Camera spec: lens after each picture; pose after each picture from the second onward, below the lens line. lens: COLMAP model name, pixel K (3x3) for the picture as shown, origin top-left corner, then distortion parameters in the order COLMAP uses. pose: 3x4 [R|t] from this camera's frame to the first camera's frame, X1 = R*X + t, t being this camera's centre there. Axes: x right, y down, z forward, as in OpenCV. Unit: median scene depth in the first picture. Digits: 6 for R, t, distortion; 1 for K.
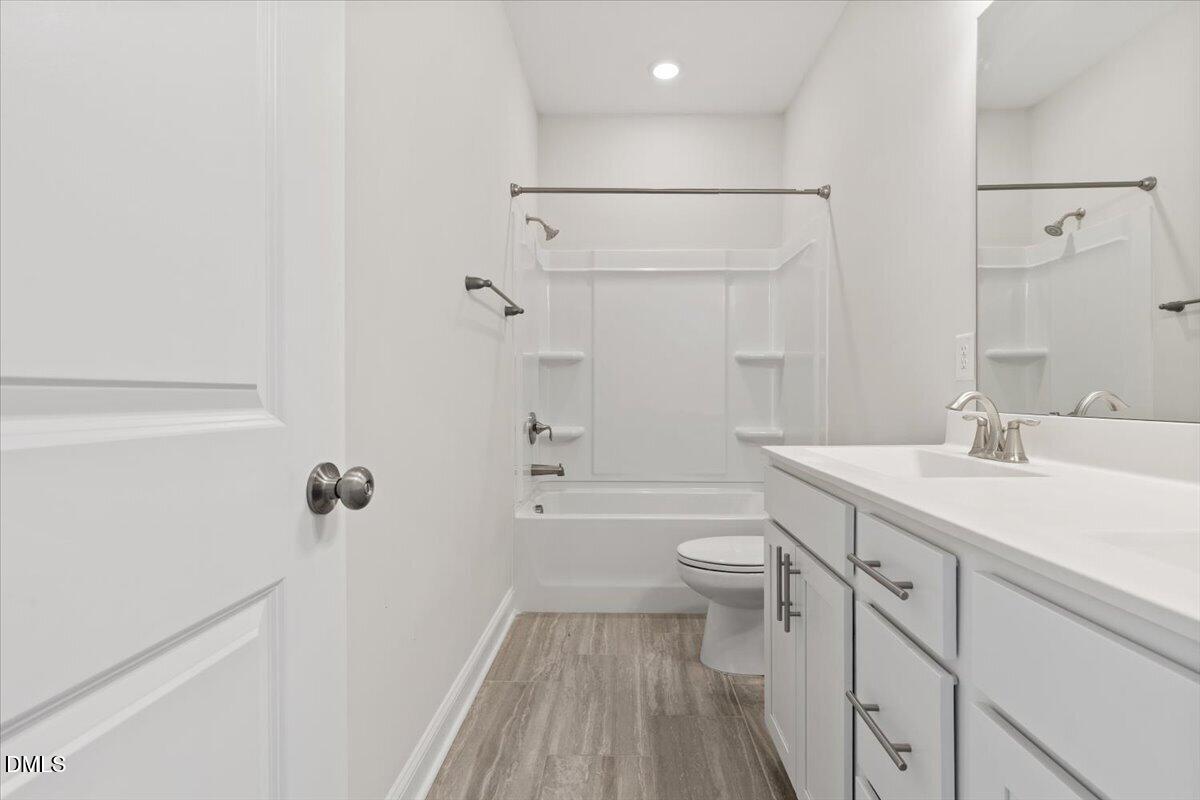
lens RADIAL K [[536.4, 0, 619.2], [0, 536.4, 394.2], [0, 0, 1]] dist [-0.000596, 0.000022]
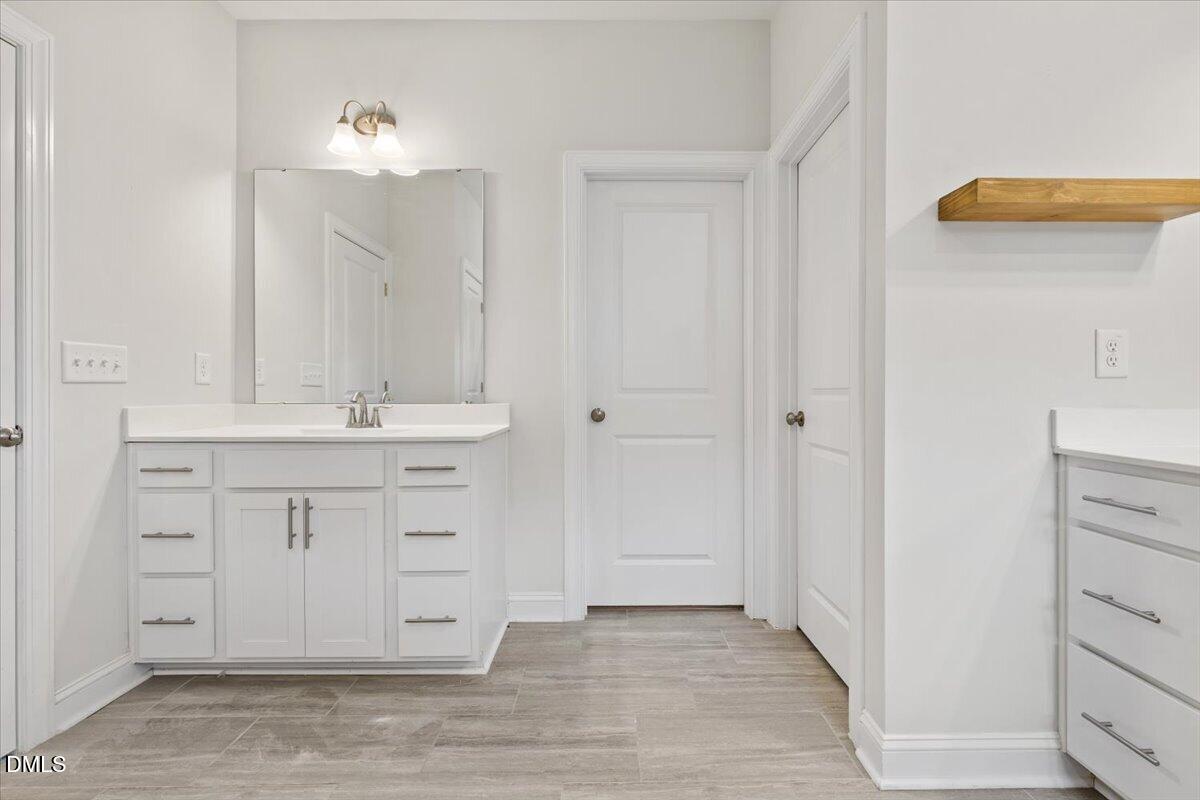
lens RADIAL K [[536.4, 0, 619.2], [0, 536.4, 394.2], [0, 0, 1]] dist [-0.000596, 0.000022]
pose [[-0.030370, -0.002896, 0.999535, -0.843628], [-0.002137, 0.999994, 0.002832, -0.002365], [-0.999536, -0.002050, -0.030376, -0.392433]]
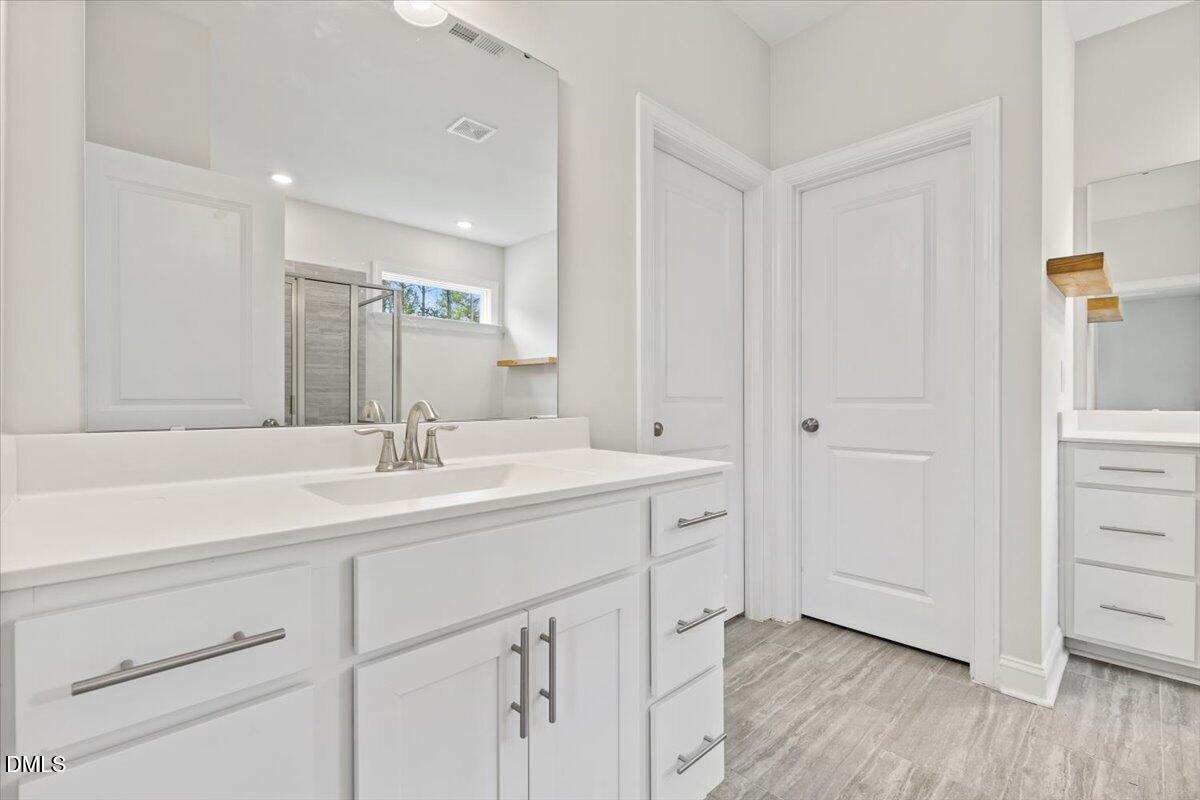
lens RADIAL K [[534.0, 0, 606.8], [0, 534.0, 403.1], [0, 0, 1]] dist [-0.000274, -0.000036]
pose [[-0.715464, 0.000875, 0.698649, -0.182419], [0.001308, 0.999999, 0.000087, -0.000104], [-0.698648, 0.000976, -0.715465, 0.500162]]
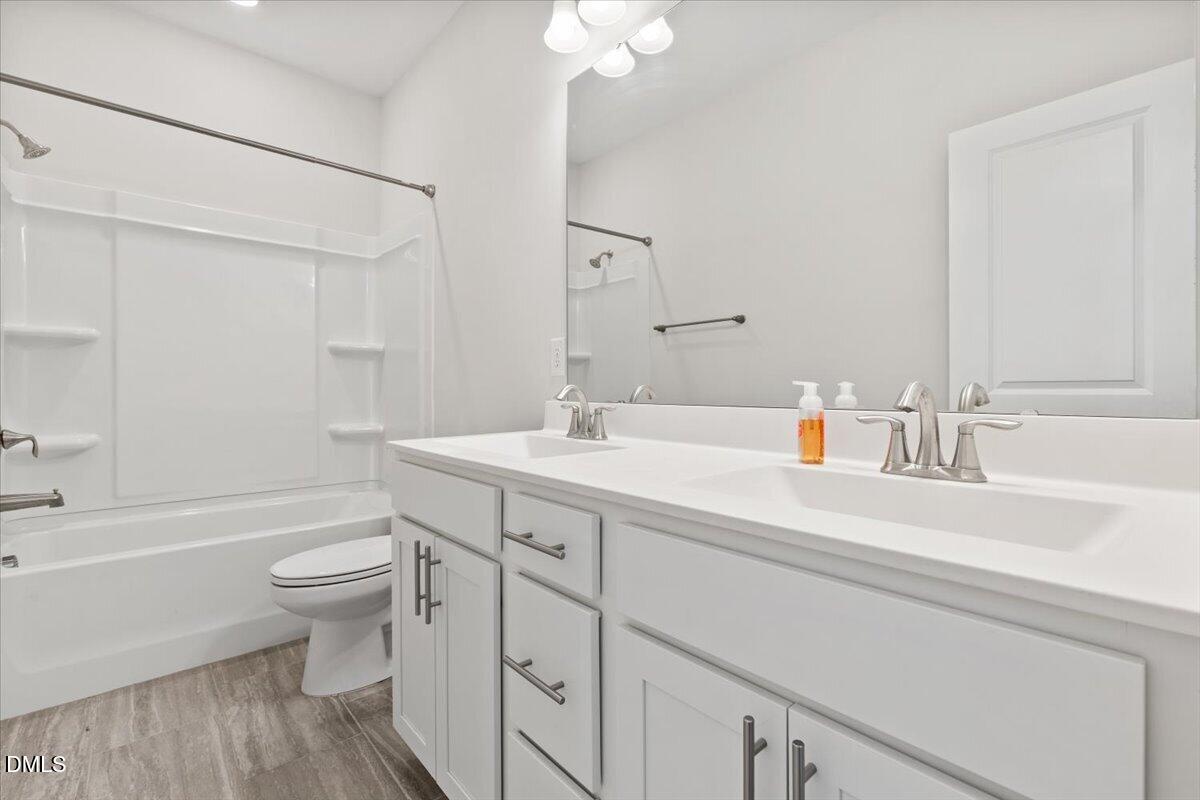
lens RADIAL K [[536.6, 0, 599.9], [0, 536.6, 390.2], [0, 0, 1]] dist [0.002607, 0.000246]
pose [[0.738946, -0.002037, 0.673762, -0.083016], [0.000942, 0.999998, 0.001990, 0.002976], [-0.673764, -0.000836, 0.738946, 0.027097]]
